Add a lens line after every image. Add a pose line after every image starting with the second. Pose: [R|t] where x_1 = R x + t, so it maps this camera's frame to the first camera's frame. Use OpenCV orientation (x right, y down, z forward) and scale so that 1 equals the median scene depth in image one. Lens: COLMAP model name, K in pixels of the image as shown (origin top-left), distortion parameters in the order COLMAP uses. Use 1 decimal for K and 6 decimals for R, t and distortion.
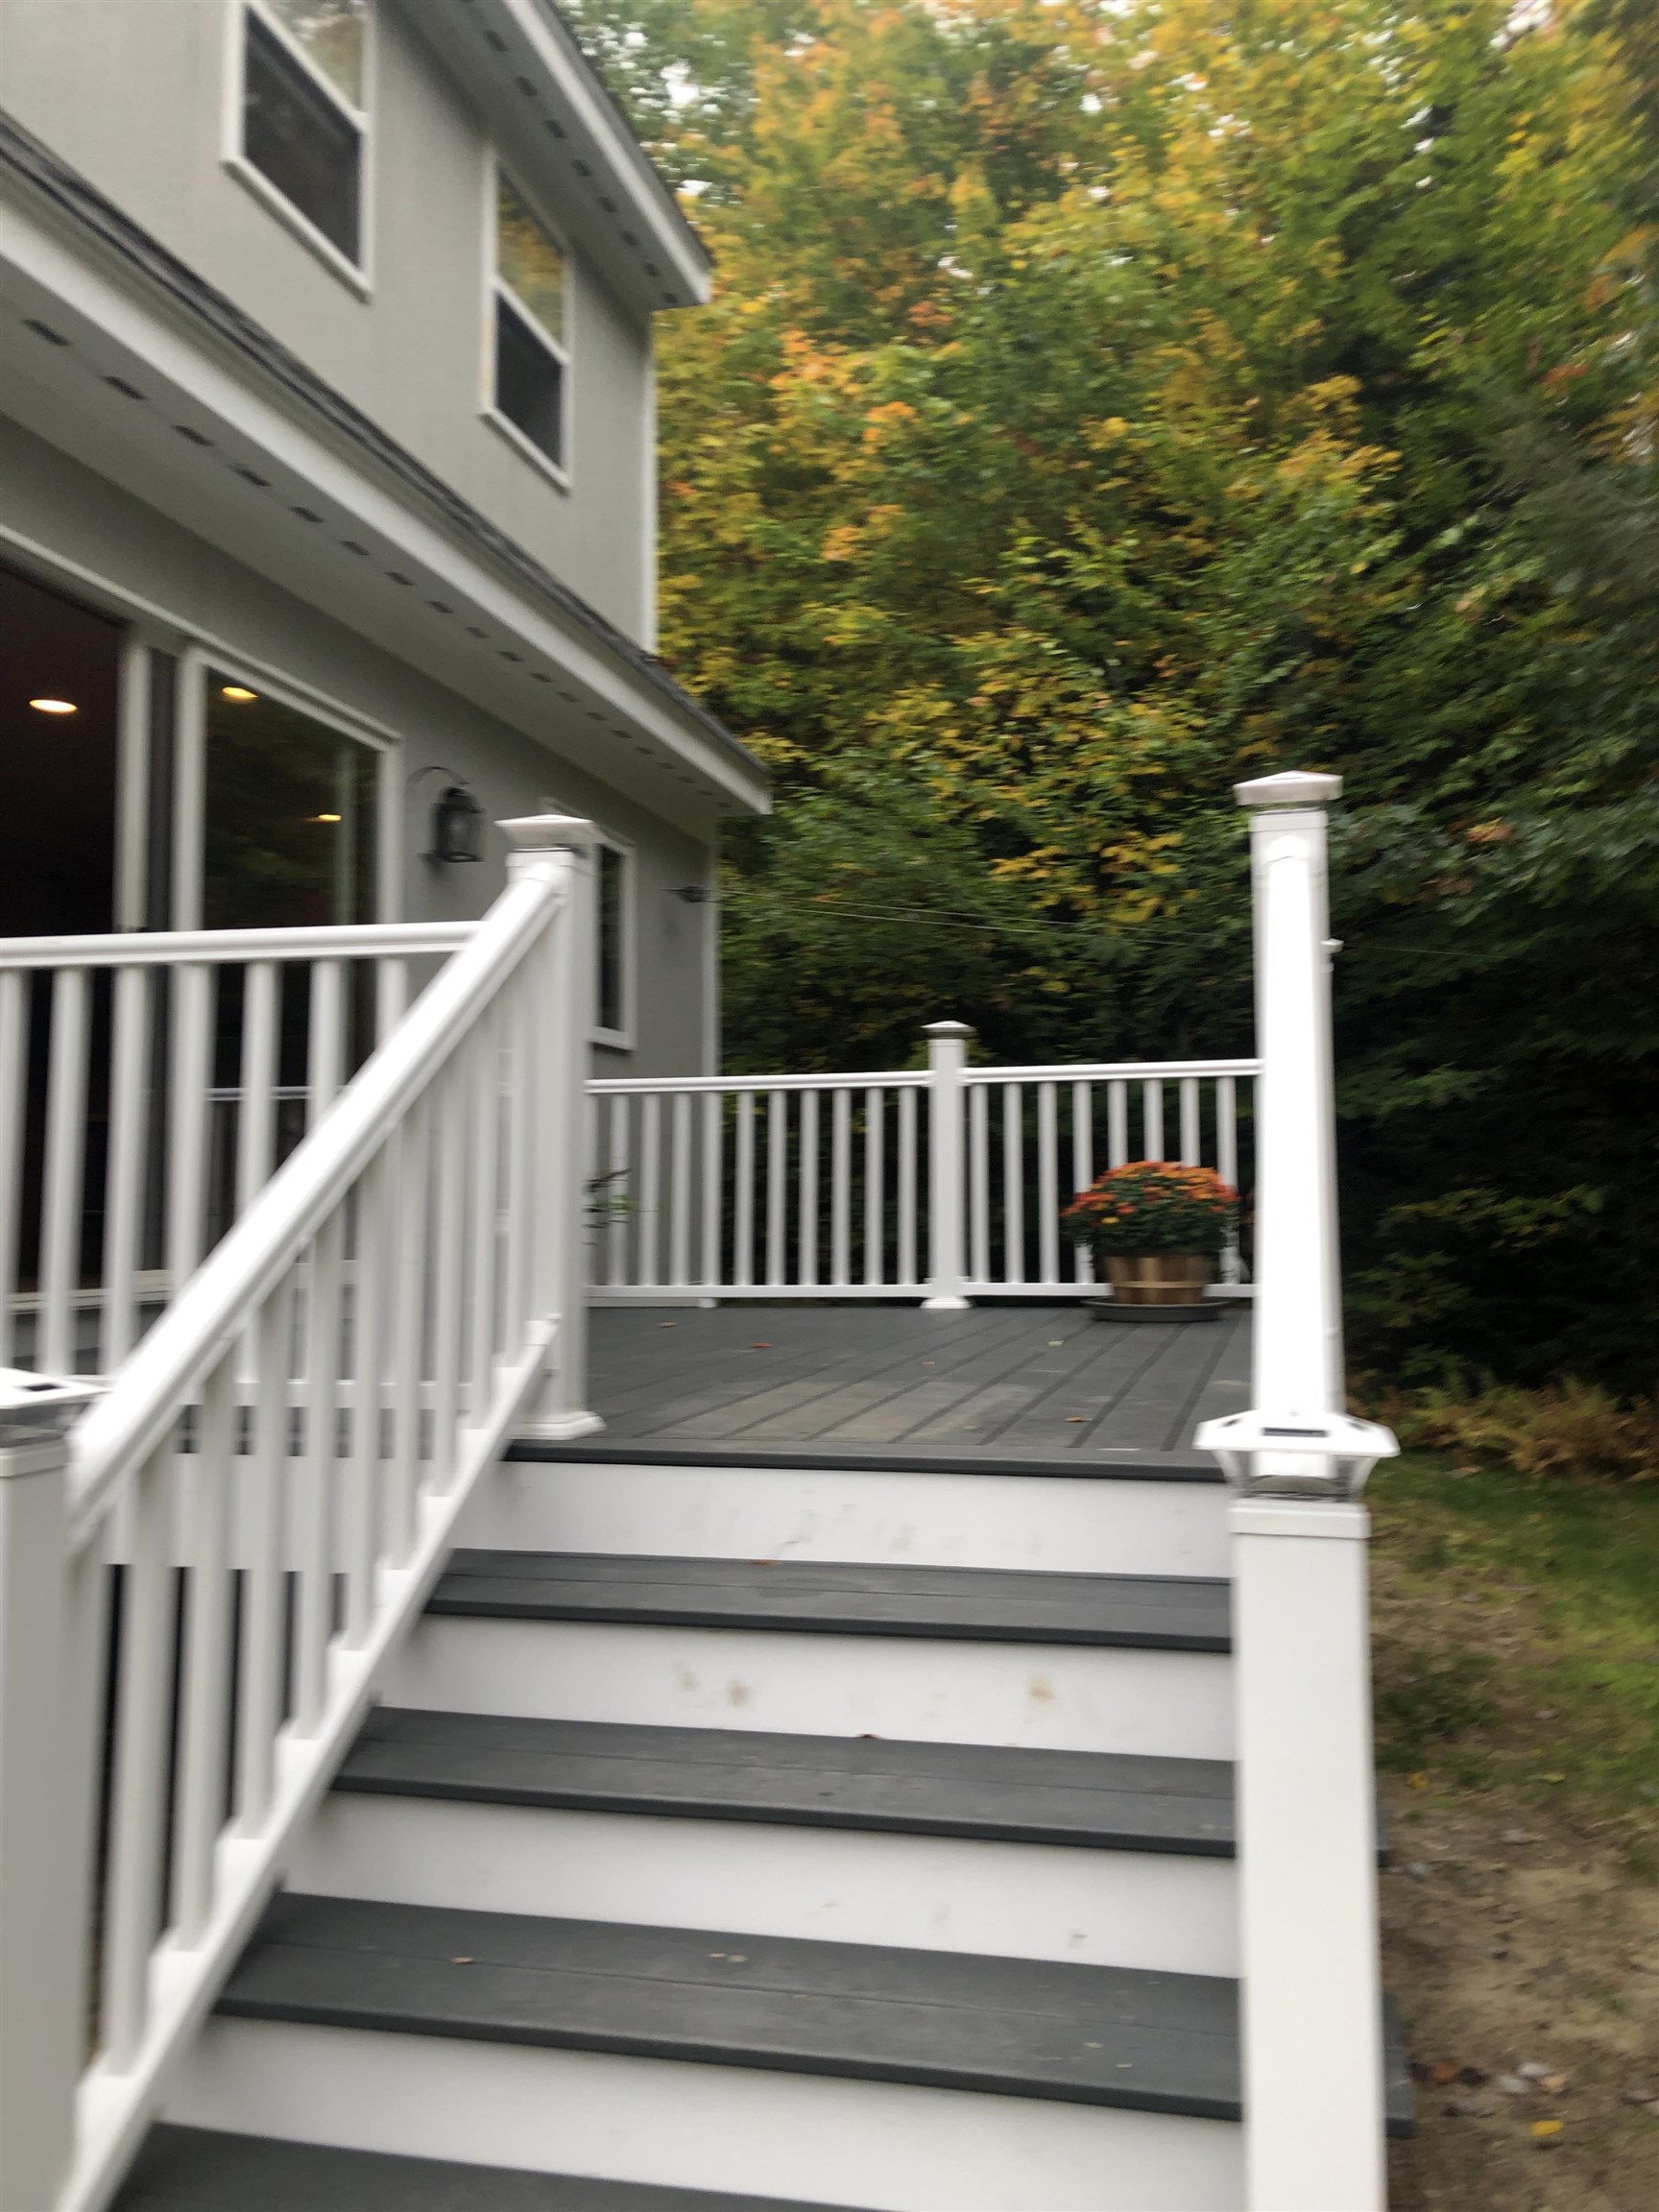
lens RADIAL K [[1804.4, 0, 827.1], [0, 1804.4, 1111.6], [0, 0, 1]] dist [0.023145, -0.029718]
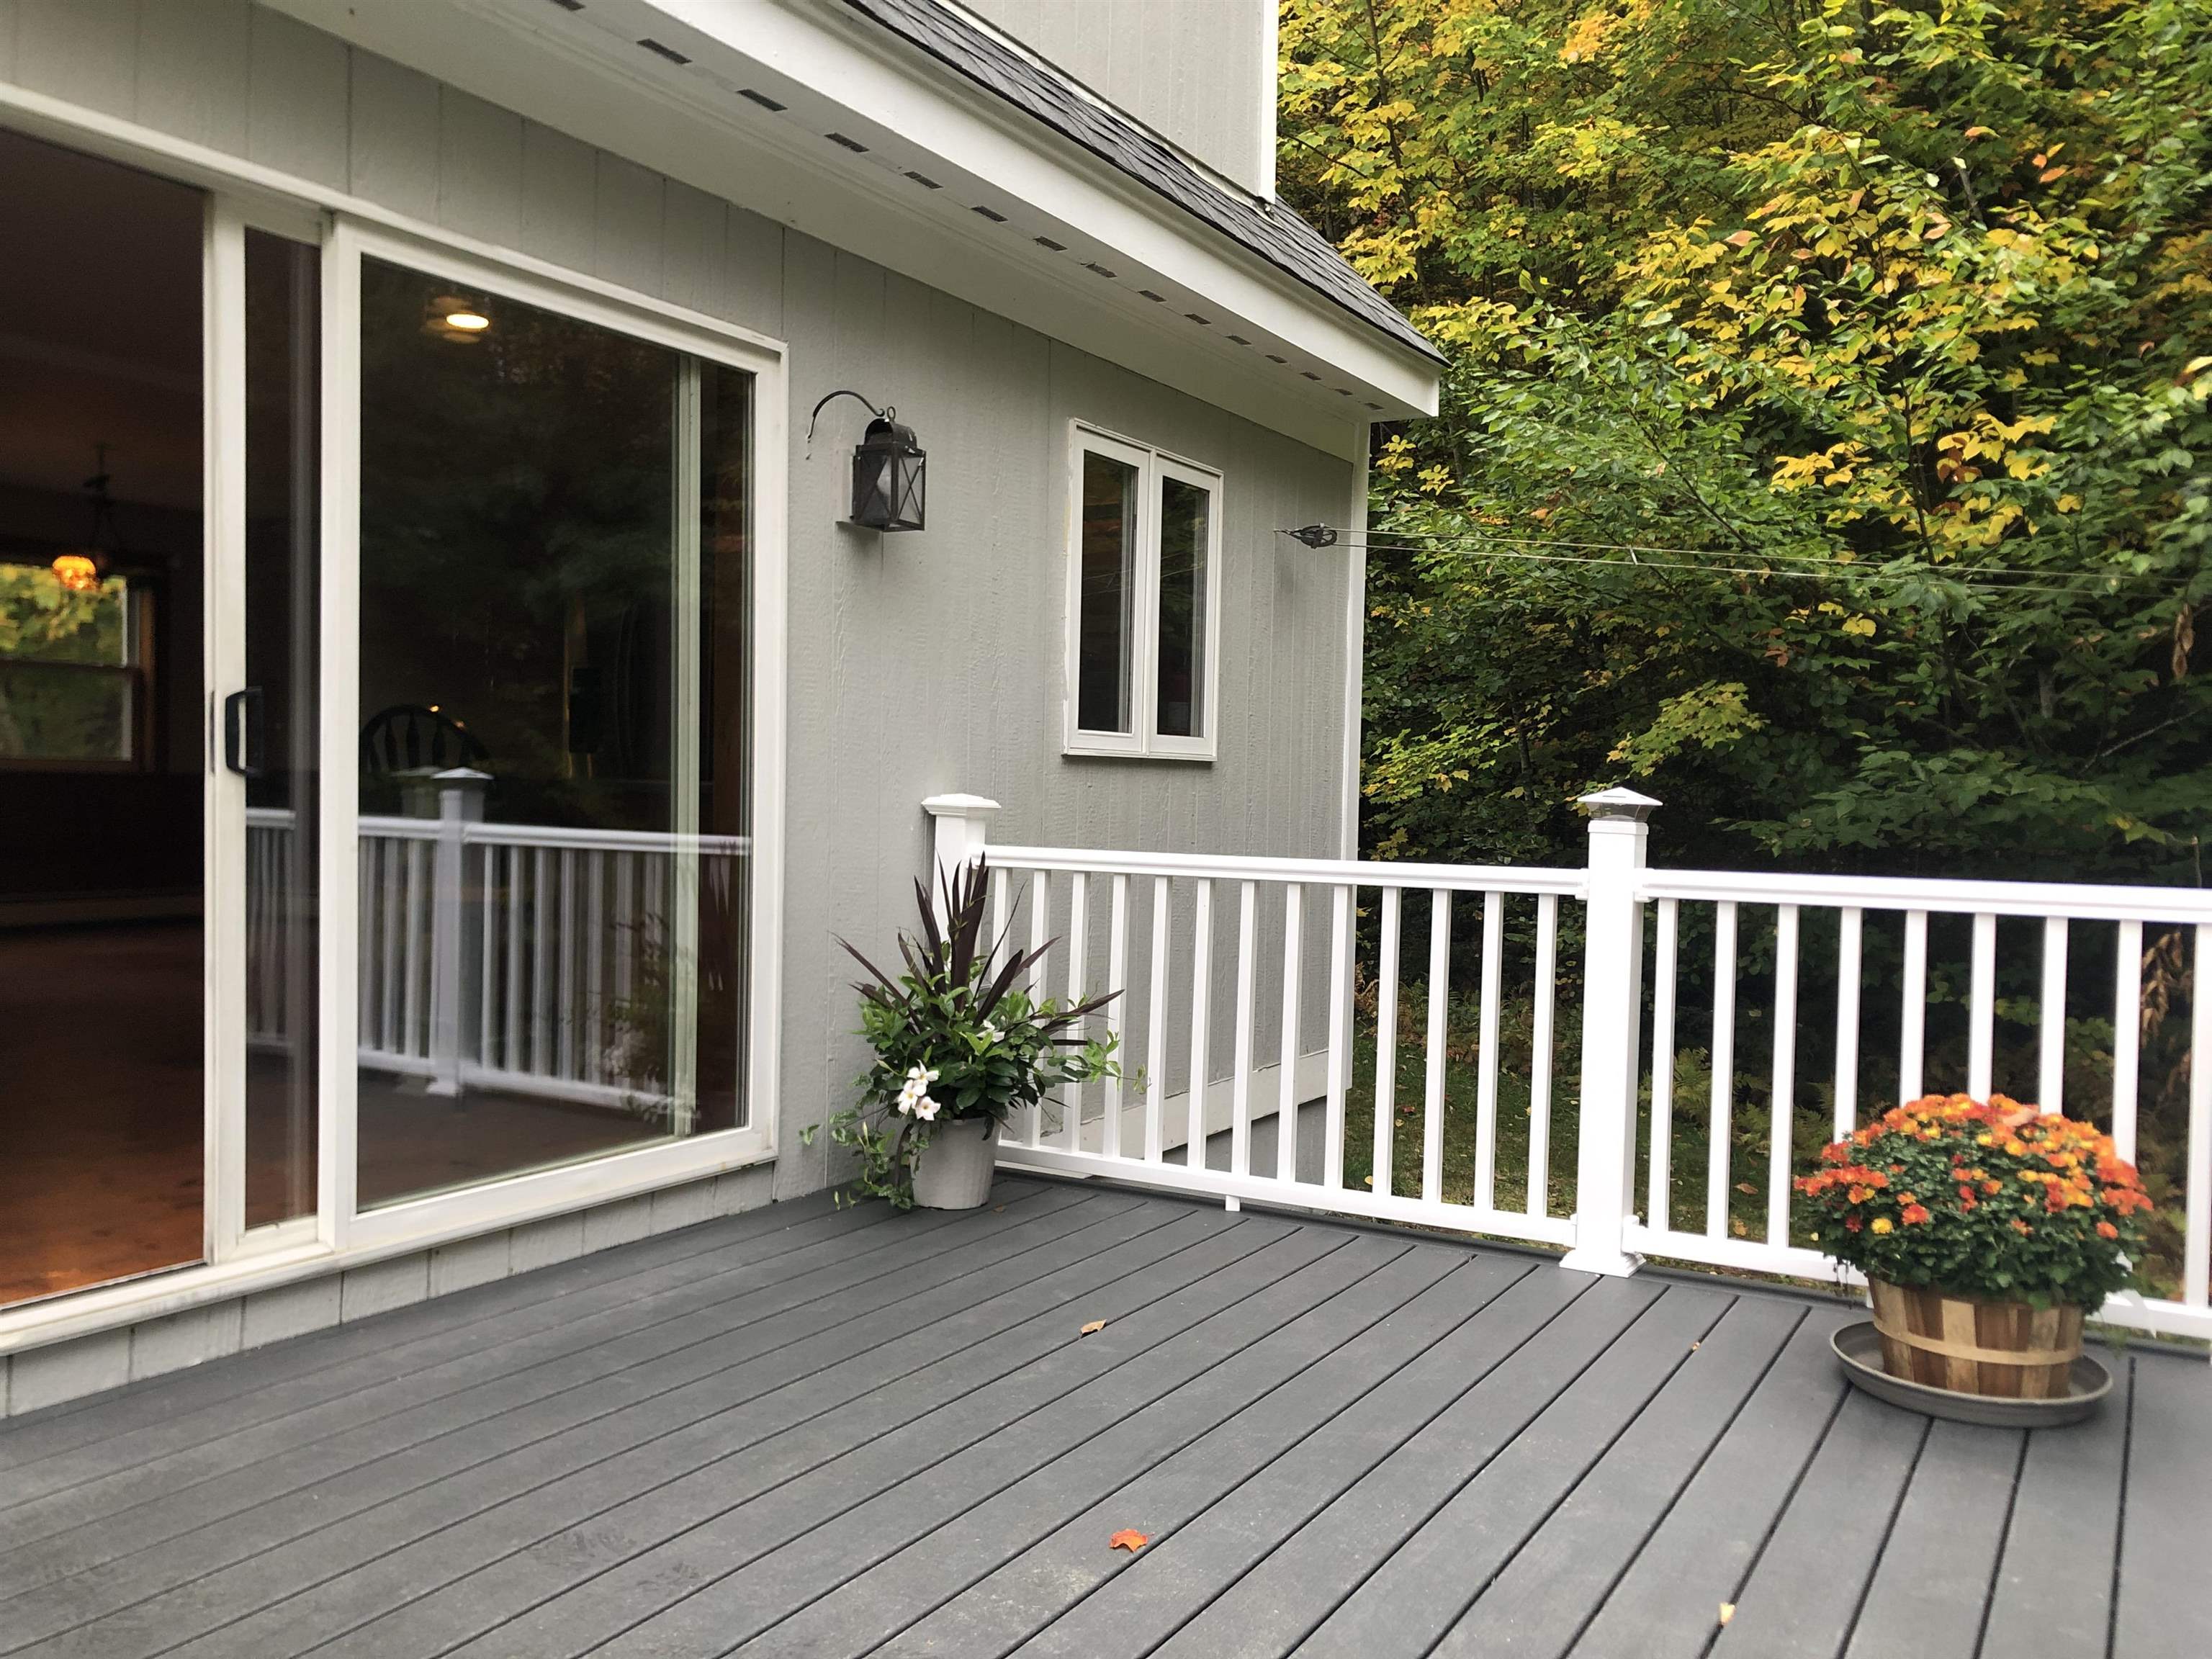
lens RADIAL K [[1804.4, 0, 1124.5], [0, 1804.4, 868.6], [0, 0, 1]] dist [0.023145, -0.029718]
pose [[0.963830, 0.029834, -0.264842, 0.039614], [-0.003800, 0.995152, 0.098273, -0.047871], [0.266490, -0.093713, 0.959271, 0.217597]]
